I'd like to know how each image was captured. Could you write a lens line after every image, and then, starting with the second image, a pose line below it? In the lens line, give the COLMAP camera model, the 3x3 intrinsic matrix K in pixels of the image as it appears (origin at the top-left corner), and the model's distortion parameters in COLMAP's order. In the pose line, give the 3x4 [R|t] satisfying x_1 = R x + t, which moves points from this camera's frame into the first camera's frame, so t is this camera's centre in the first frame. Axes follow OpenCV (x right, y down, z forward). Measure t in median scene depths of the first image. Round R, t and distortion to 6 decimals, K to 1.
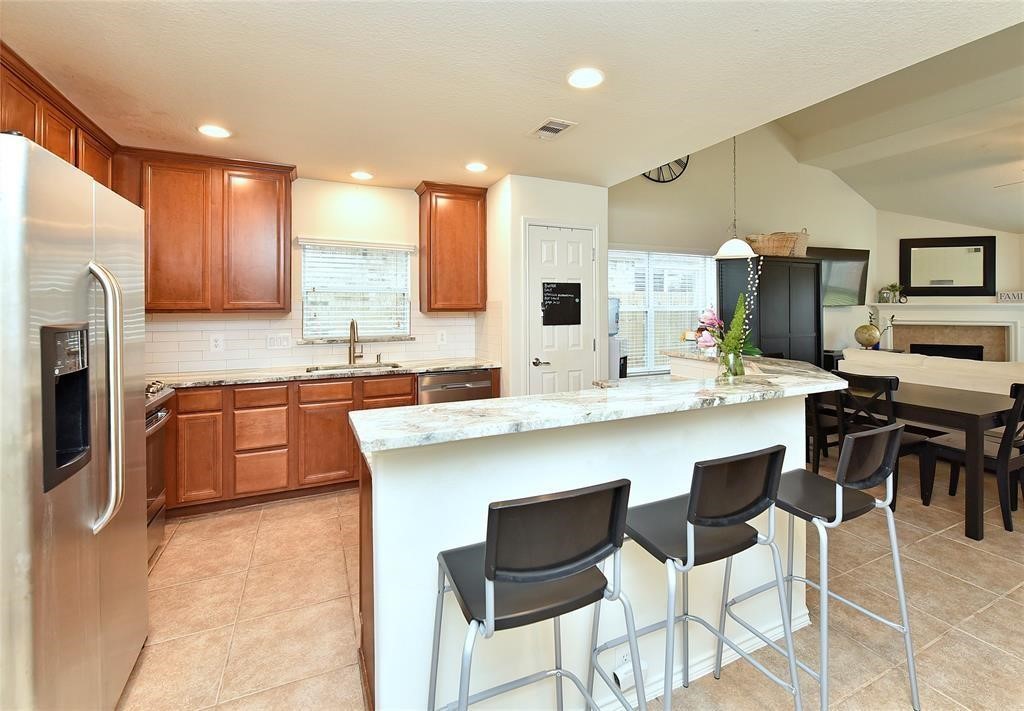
lens RADIAL K [[461.8, 0, 532.3], [0, 461.8, 305.0], [0, 0, 1]] dist [-0.001328, -0.007311]
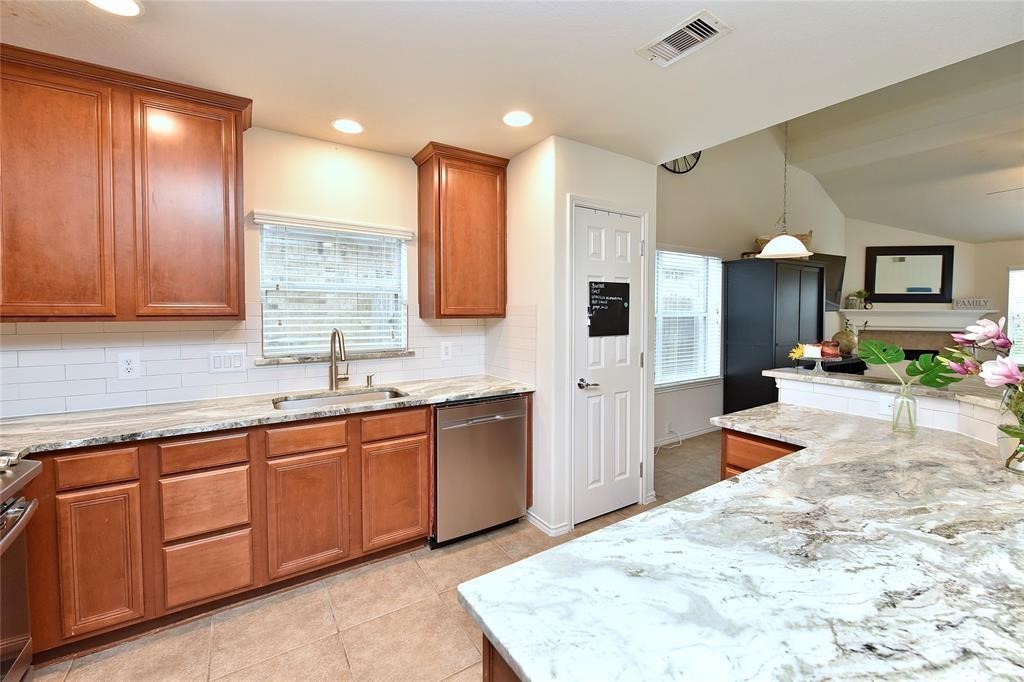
lens RADIAL K [[420.8, 0, 509.8], [0, 420.8, 324.6], [0, 0, 1]] dist [-0.010376, -0.000690]
pose [[0.992641, 0.000043, 0.121098, -0.194194], [-0.004531, 0.999313, 0.036783, -0.001676], [-0.121014, -0.037061, 0.991959, 0.308839]]
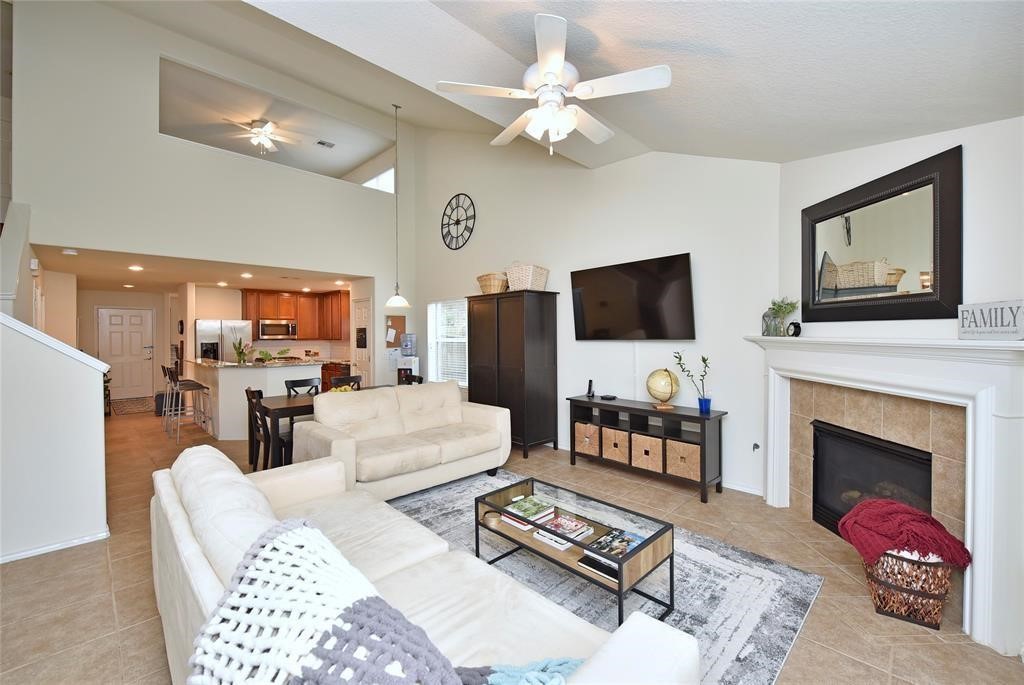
lens RADIAL K [[420.1, 0, 511.5], [0, 420.1, 337.2], [0, 0, 1]] dist [0.002157, -0.009172]
pose [[0.337572, 0.008582, -0.941261, 2.106048], [0.011056, 0.999853, 0.013082, -0.023268], [0.941235, -0.014823, 0.337428, 1.005261]]
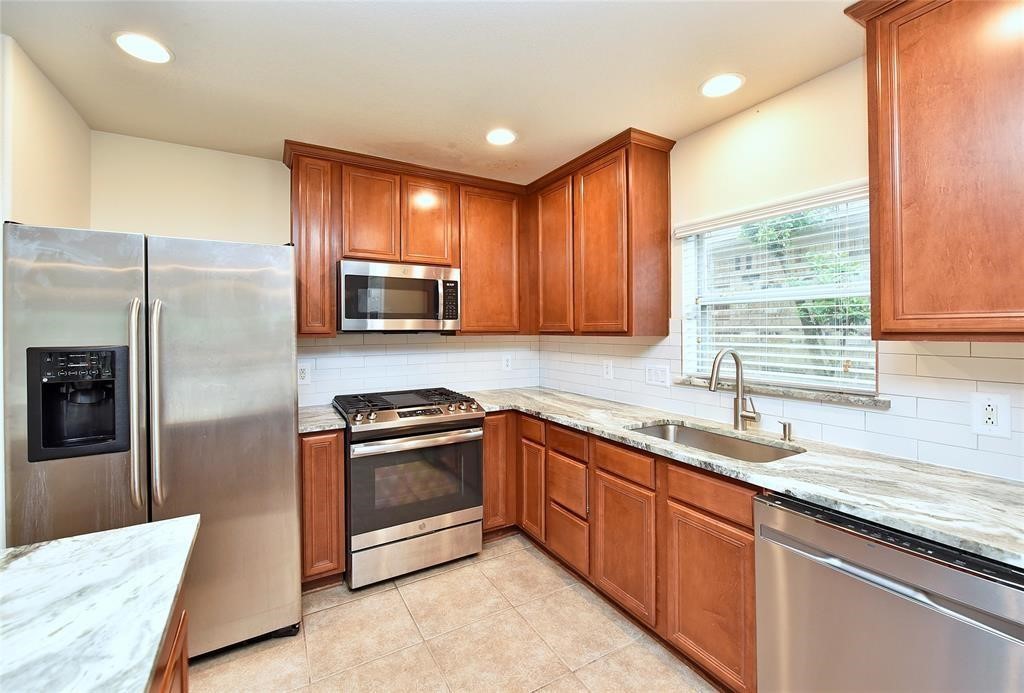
lens RADIAL K [[422.9, 0, 506.1], [0, 422.9, 327.7], [0, 0, 1]] dist [-0.008871, -0.000262]
pose [[0.065386, -0.001451, -0.997859, 0.103035], [0.012865, 0.999917, -0.000611, 0.000710], [0.997777, -0.012797, 0.065399, 0.686287]]
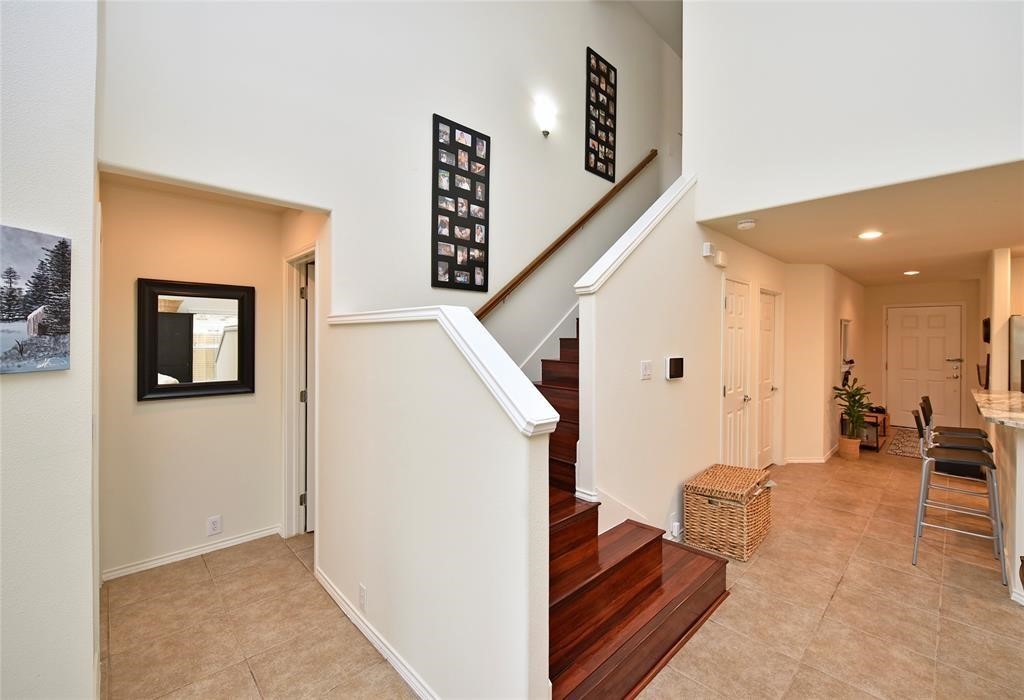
lens RADIAL K [[428.8, 0, 529.2], [0, 428.8, 339.1], [0, 0, 1]] dist [0.000083, 0.000040]
pose [[-0.945410, -0.003505, -0.325866, 1.250794], [-0.003585, 0.999994, -0.000354, -0.035596], [0.325865, 0.000833, -0.945416, 0.908093]]
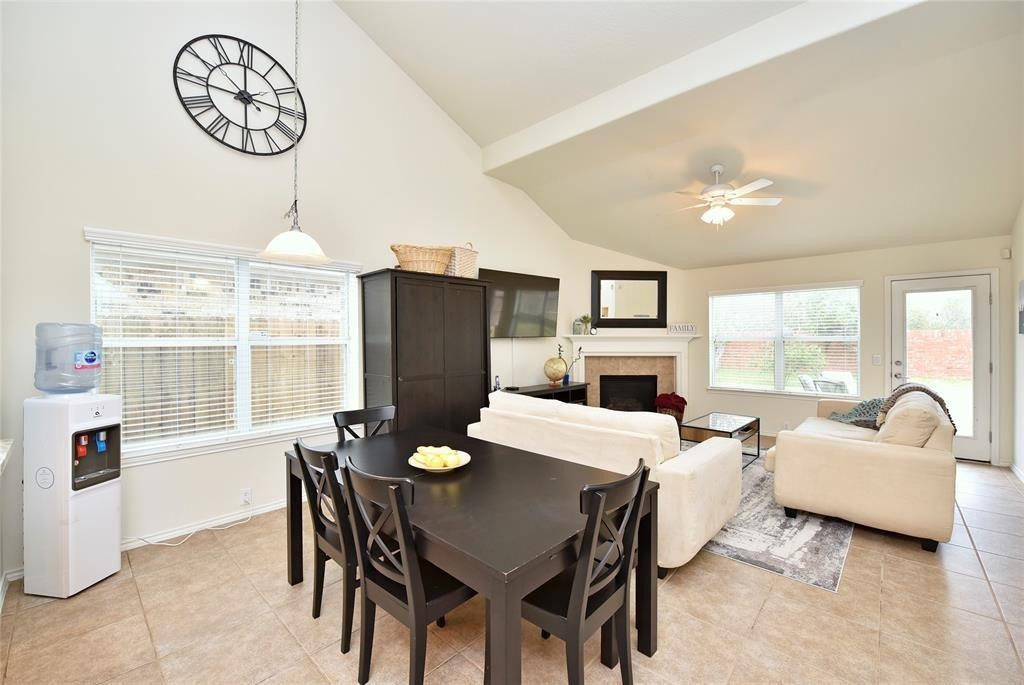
lens RADIAL K [[414.0, 0, 512.0], [0, 414.0, 342.5], [0, 0, 1]] dist [-0.017070, -0.000396]
pose [[0.930173, -0.006602, 0.367063, 0.574776], [0.002003, 0.999915, 0.012907, 0.001924], [-0.367117, -0.011270, 0.930107, 0.422819]]
